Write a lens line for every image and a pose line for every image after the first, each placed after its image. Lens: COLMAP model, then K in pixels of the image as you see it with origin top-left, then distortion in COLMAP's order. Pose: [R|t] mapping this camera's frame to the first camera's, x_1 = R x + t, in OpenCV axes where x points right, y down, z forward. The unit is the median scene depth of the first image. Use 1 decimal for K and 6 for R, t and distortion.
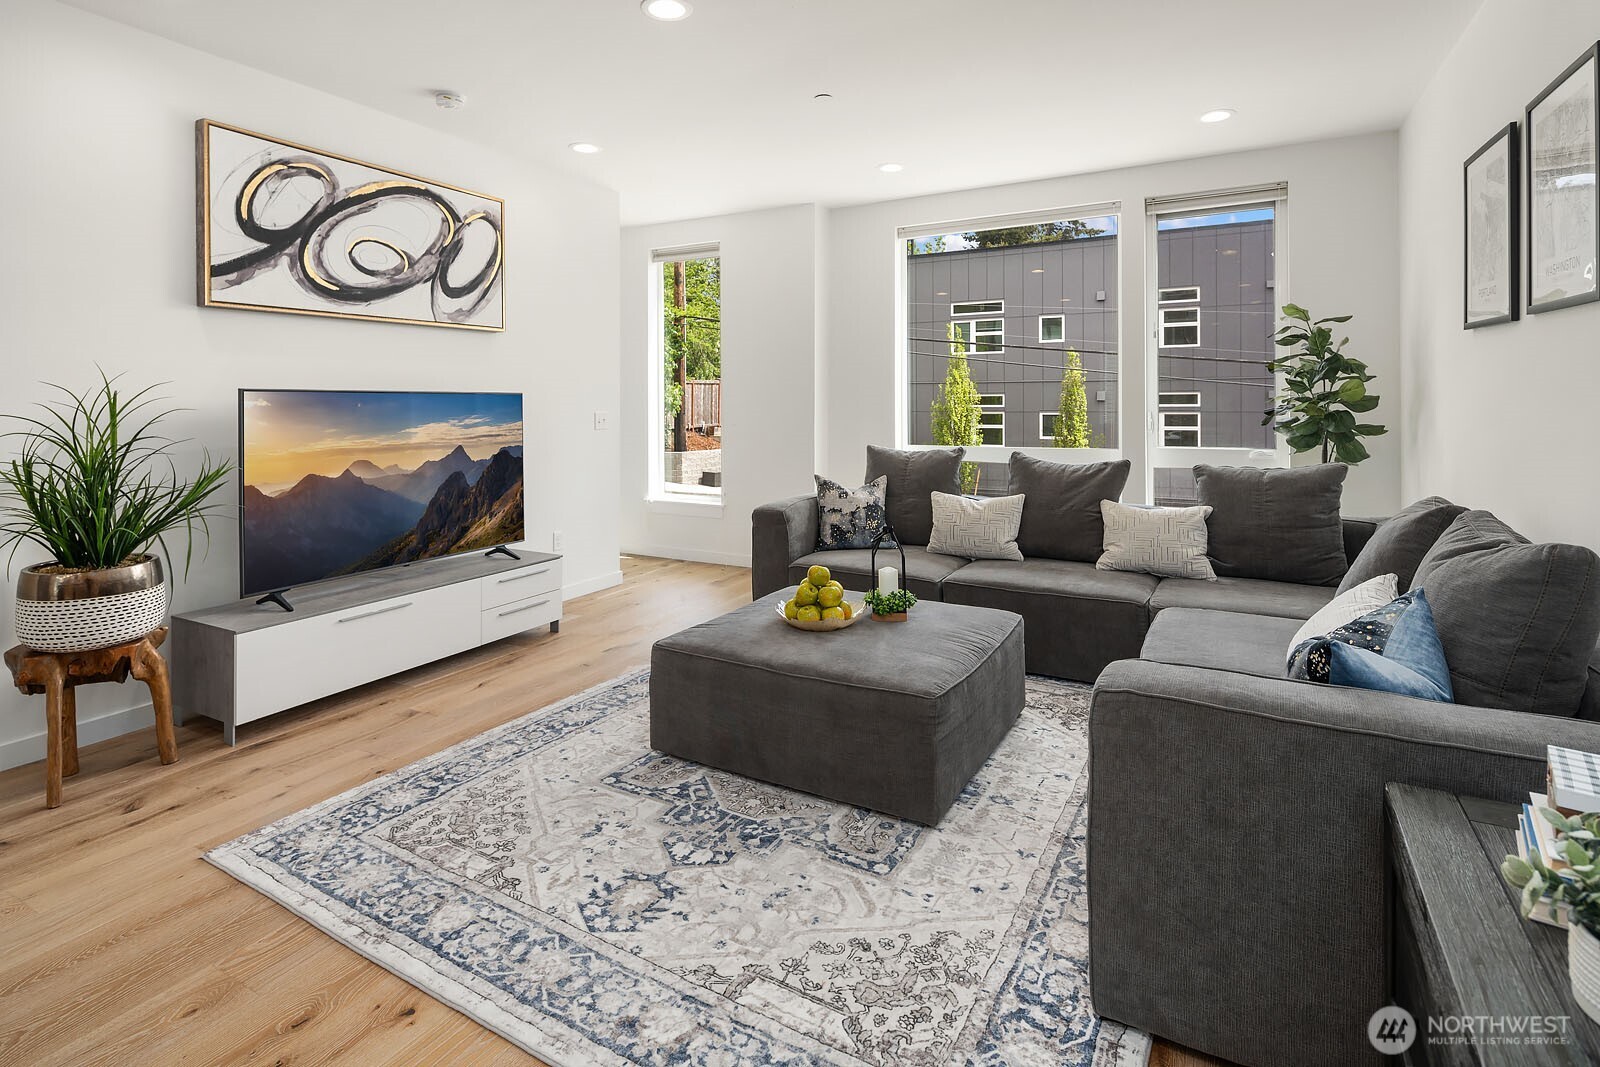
lens RADIAL K [[777.7, 0, 791.7], [0, 777.7, 380.6], [0, 0, 1]] dist [0.000308, -0.000655]
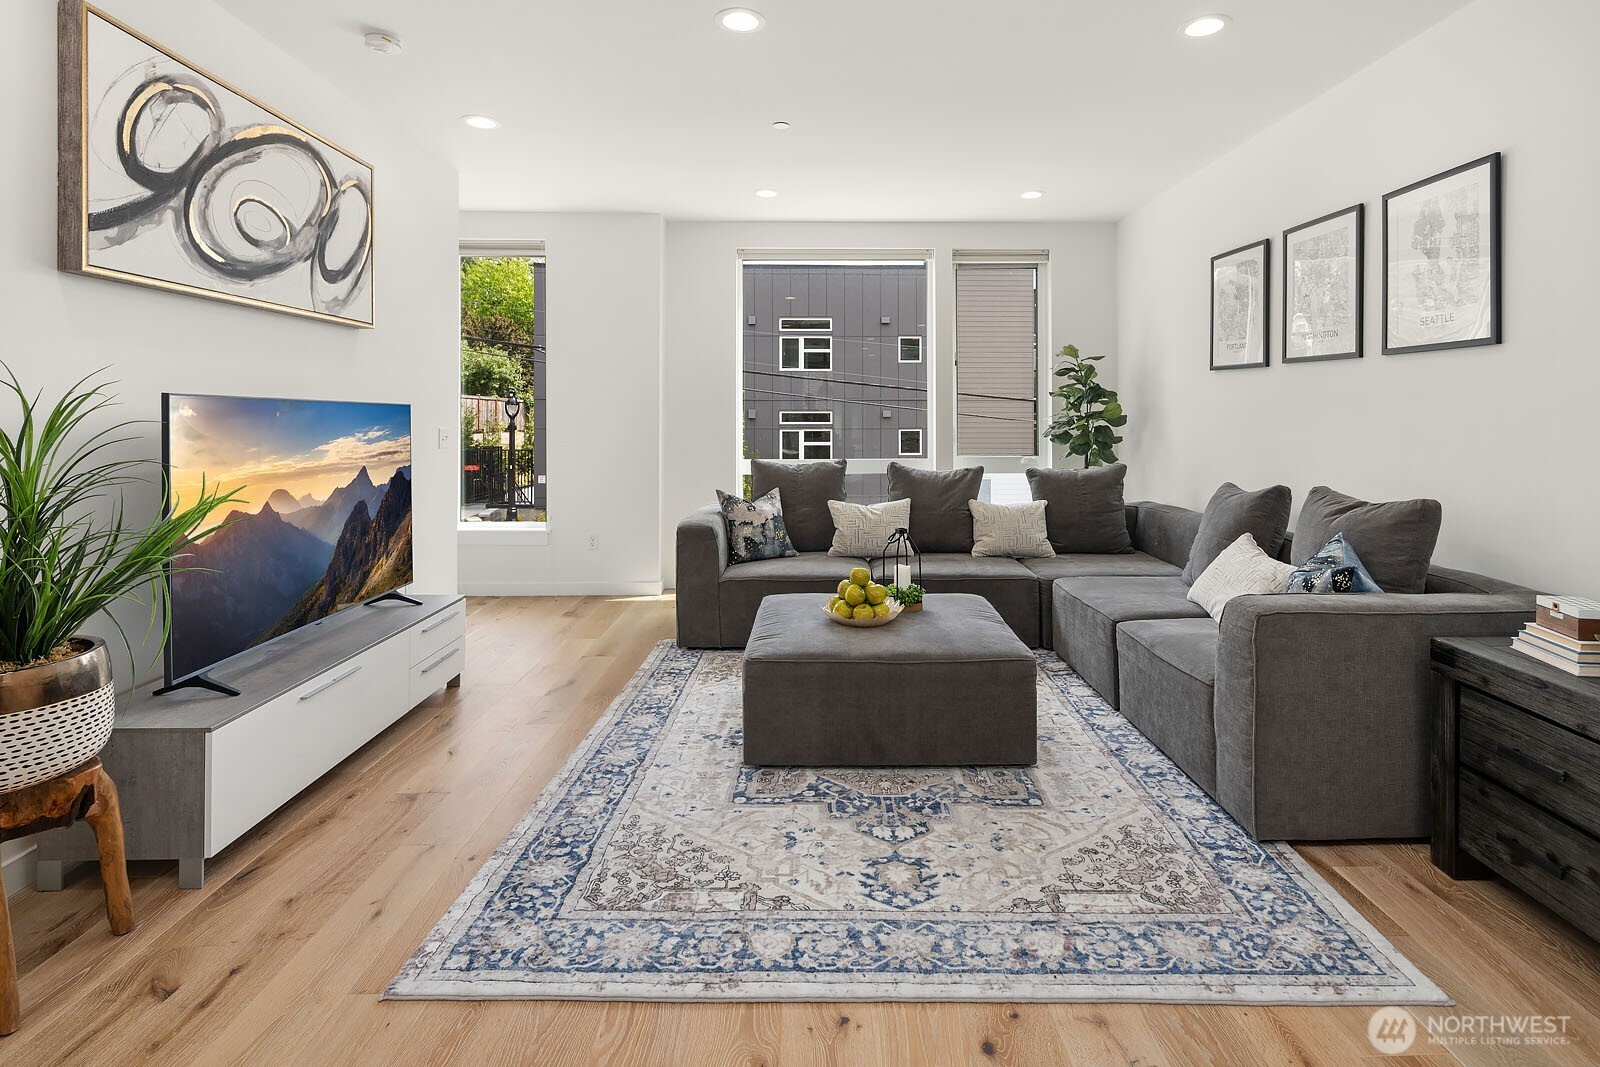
lens RADIAL K [[811.0, 0, 785.6], [0, 811.0, 390.5], [0, 0, 1]] dist [0.001629, -0.000828]
pose [[0.864483, 0.022355, 0.502165, -0.591839], [-0.017991, 0.999747, -0.013535, 0.007797], [-0.502341, 0.002666, 0.864666, 0.069514]]
